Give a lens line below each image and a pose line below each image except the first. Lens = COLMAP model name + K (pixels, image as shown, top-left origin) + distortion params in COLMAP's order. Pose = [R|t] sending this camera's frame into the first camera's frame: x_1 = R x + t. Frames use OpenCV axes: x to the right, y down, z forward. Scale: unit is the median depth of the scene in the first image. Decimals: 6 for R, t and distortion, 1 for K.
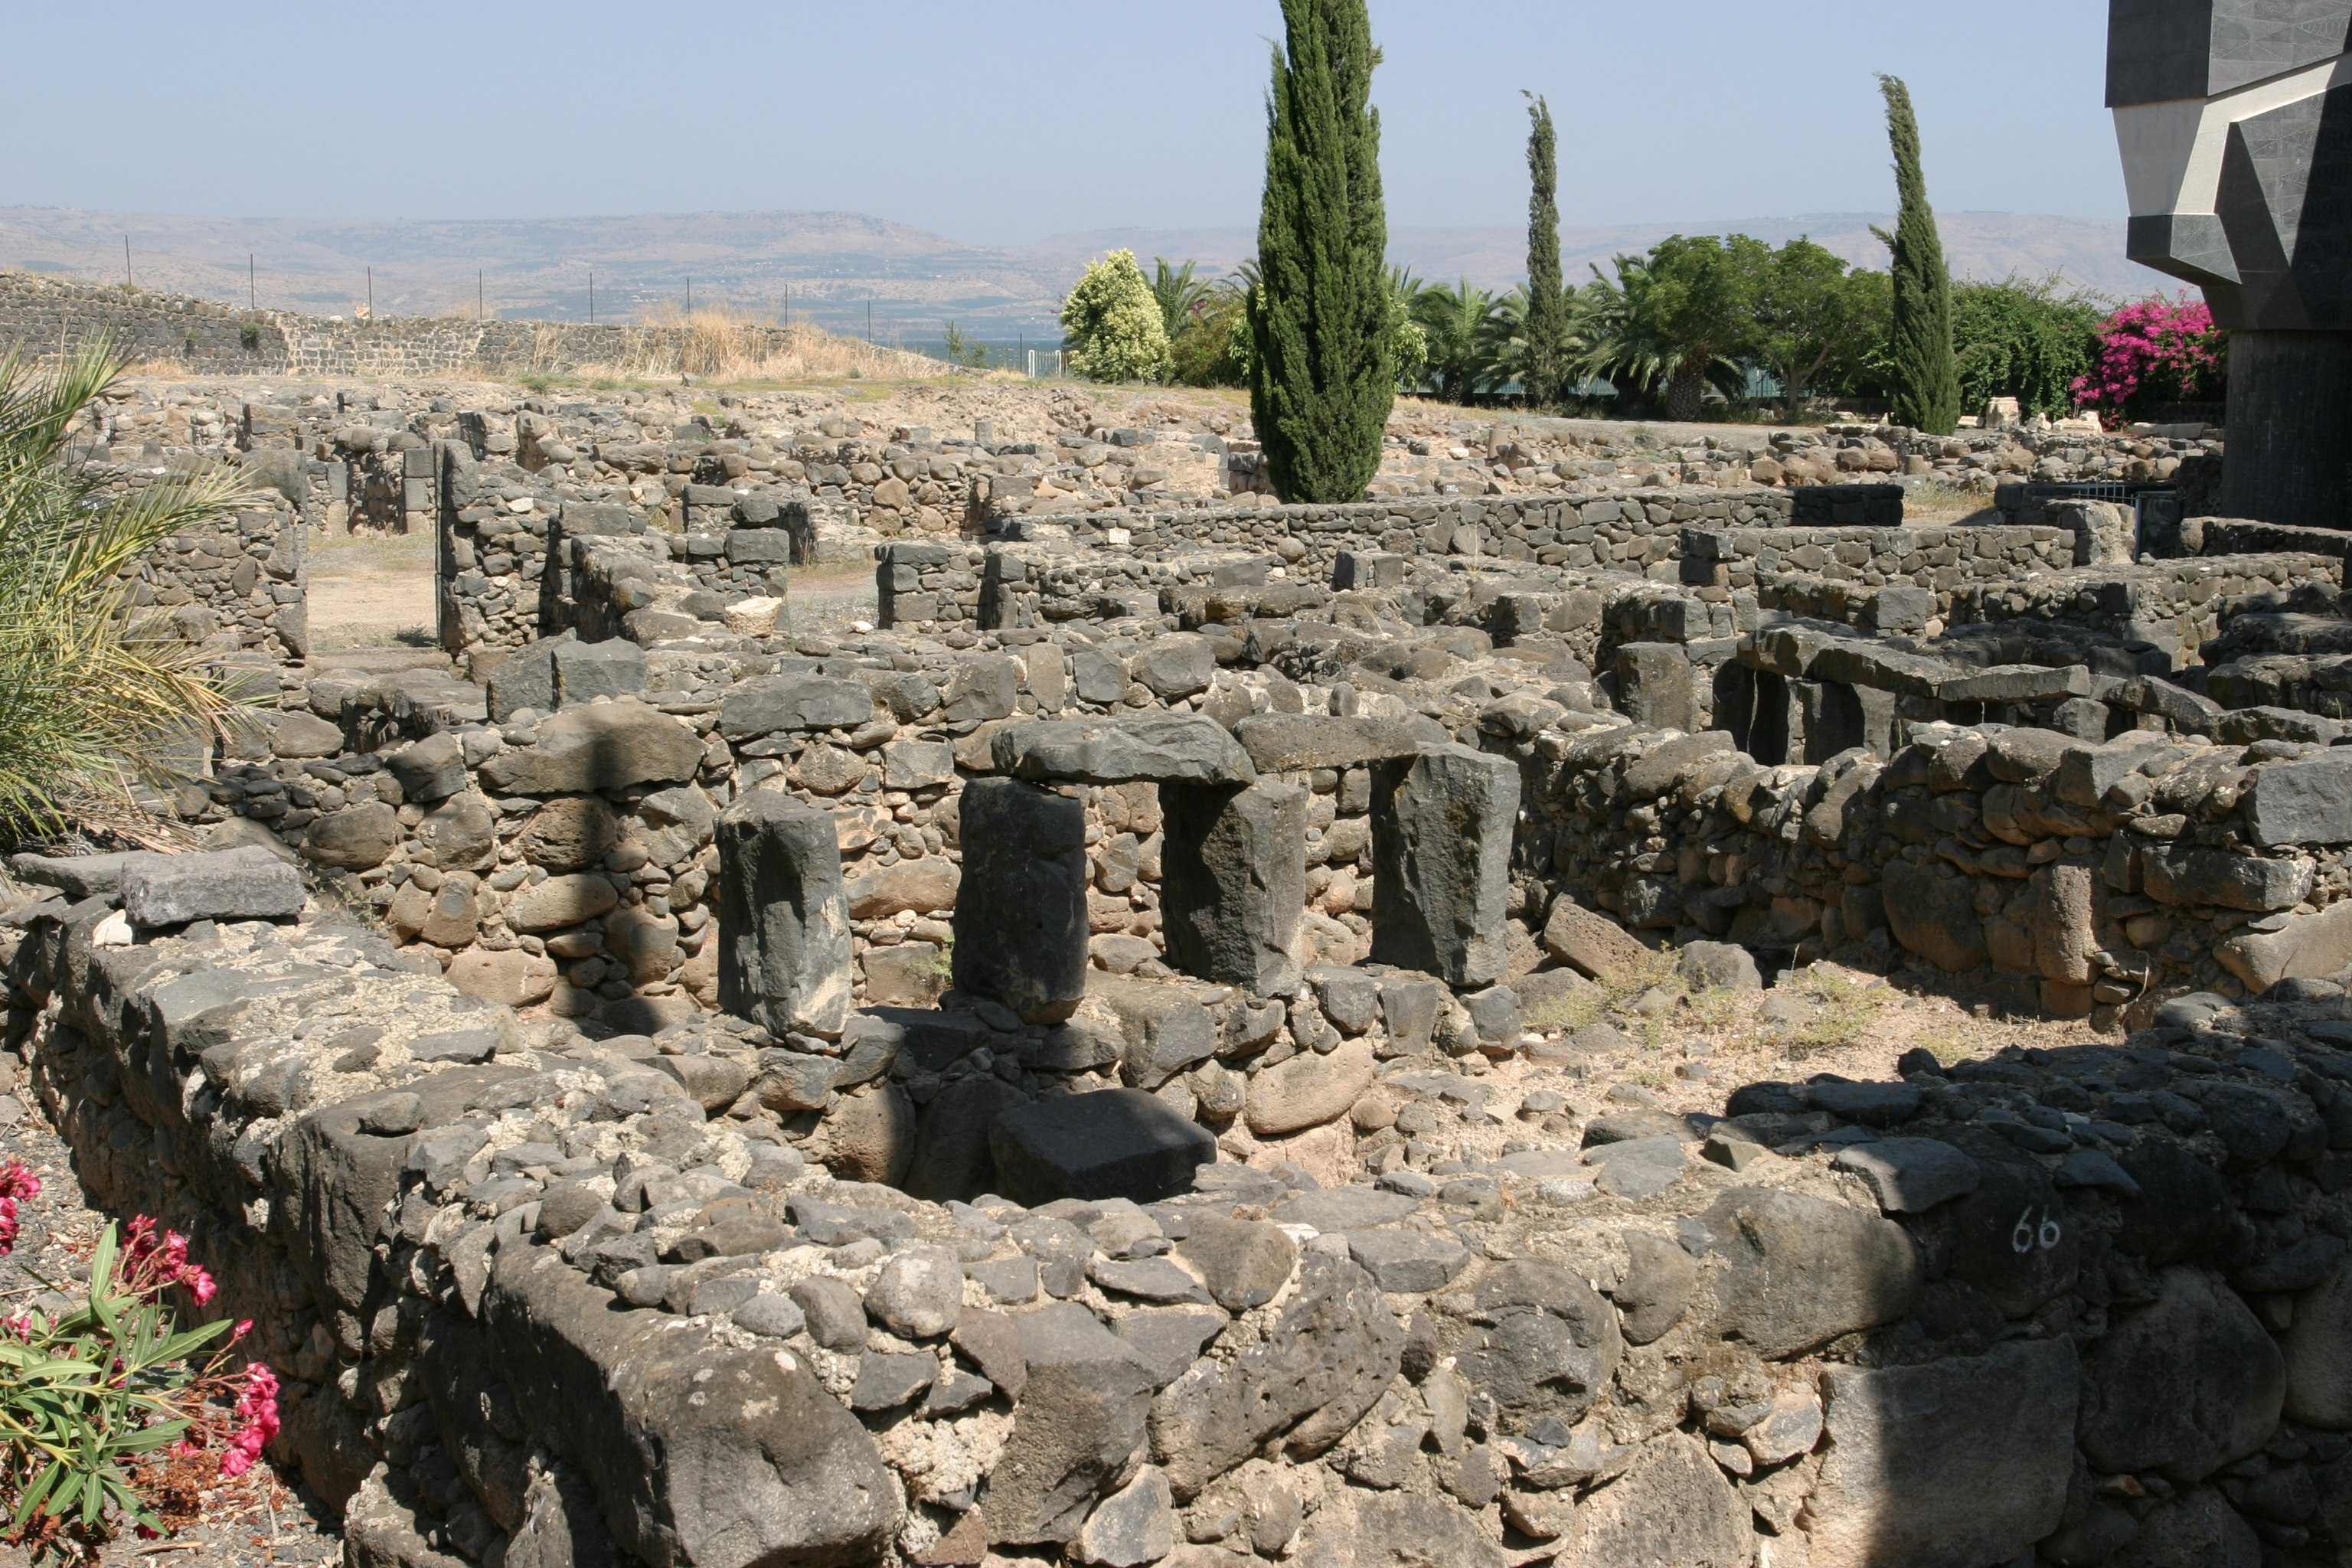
lens RADIAL K [[2856.2, 0, 1176.0], [0, 2856.2, 784.0], [0, 0, 1]] dist [-0.002319, 0.025004]
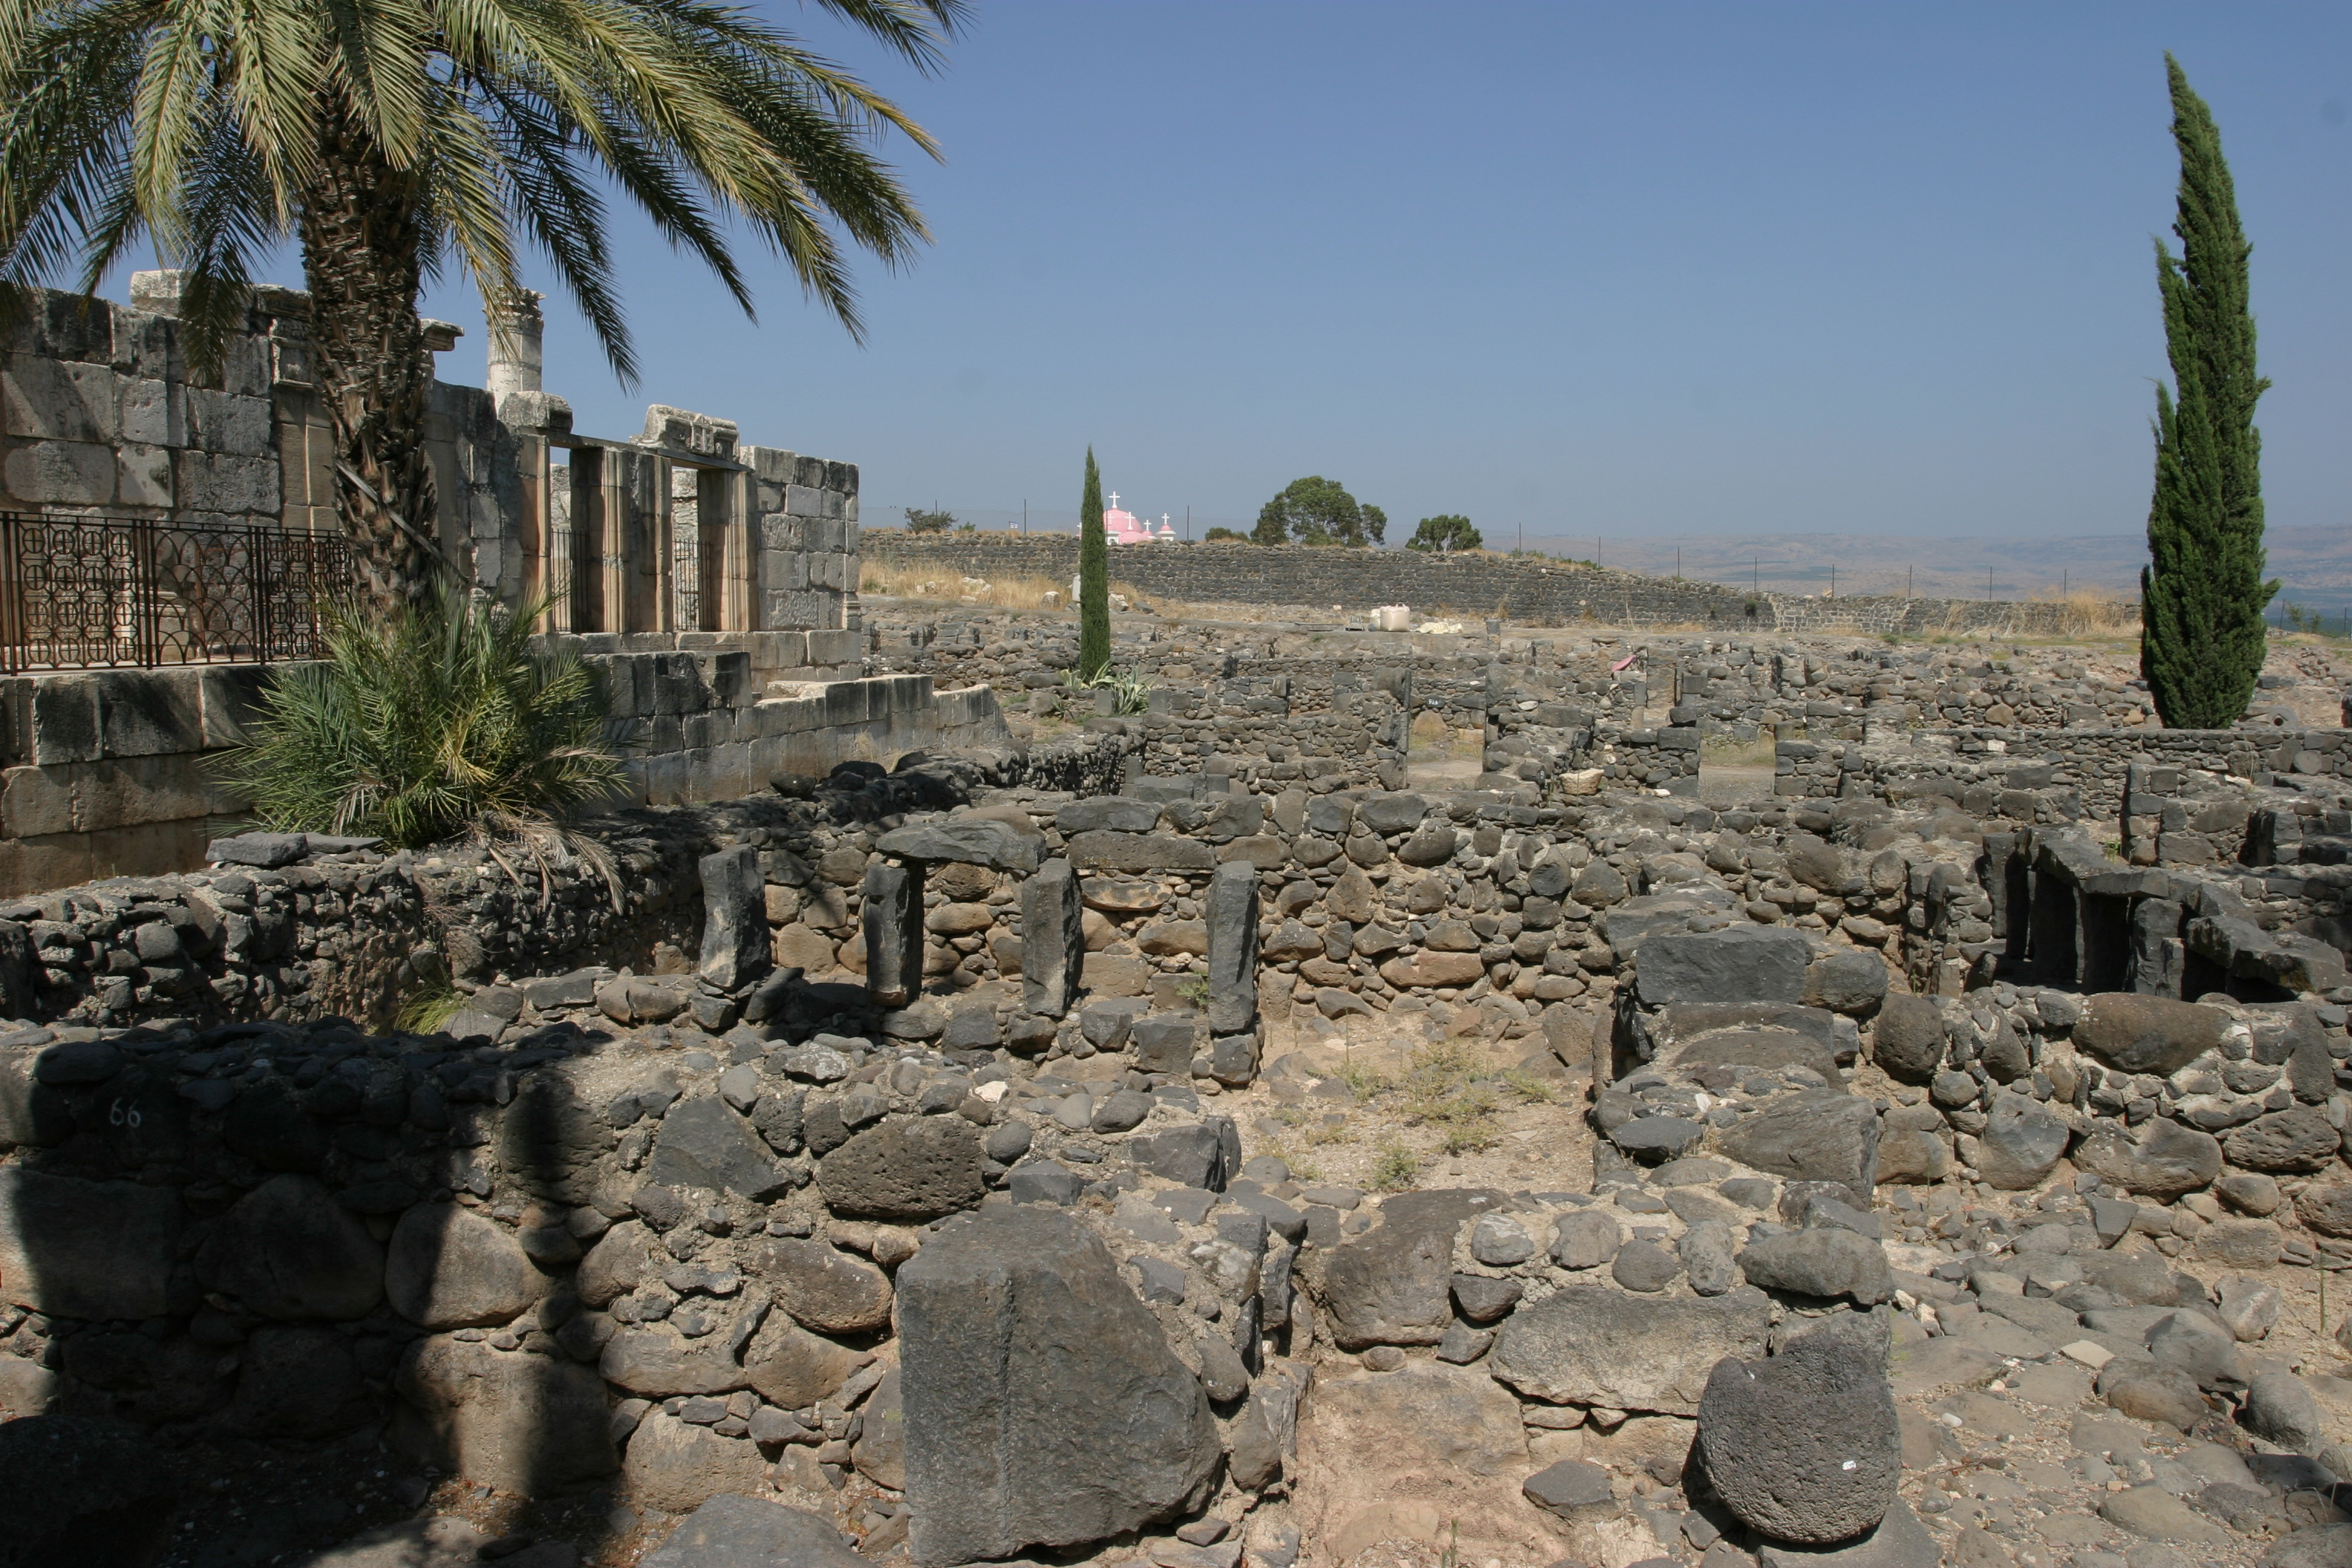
lens RADIAL K [[1802.4, 0, 1176.0], [0, 1802.4, 784.0], [0, 0, 1]] dist [-0.087185, 0.052961]
pose [[0.767595, 0.059361, -0.638181, 0.249509], [-0.096710, 0.995029, -0.023767, -0.011300], [0.633597, 0.079962, 0.769520, 0.107847]]
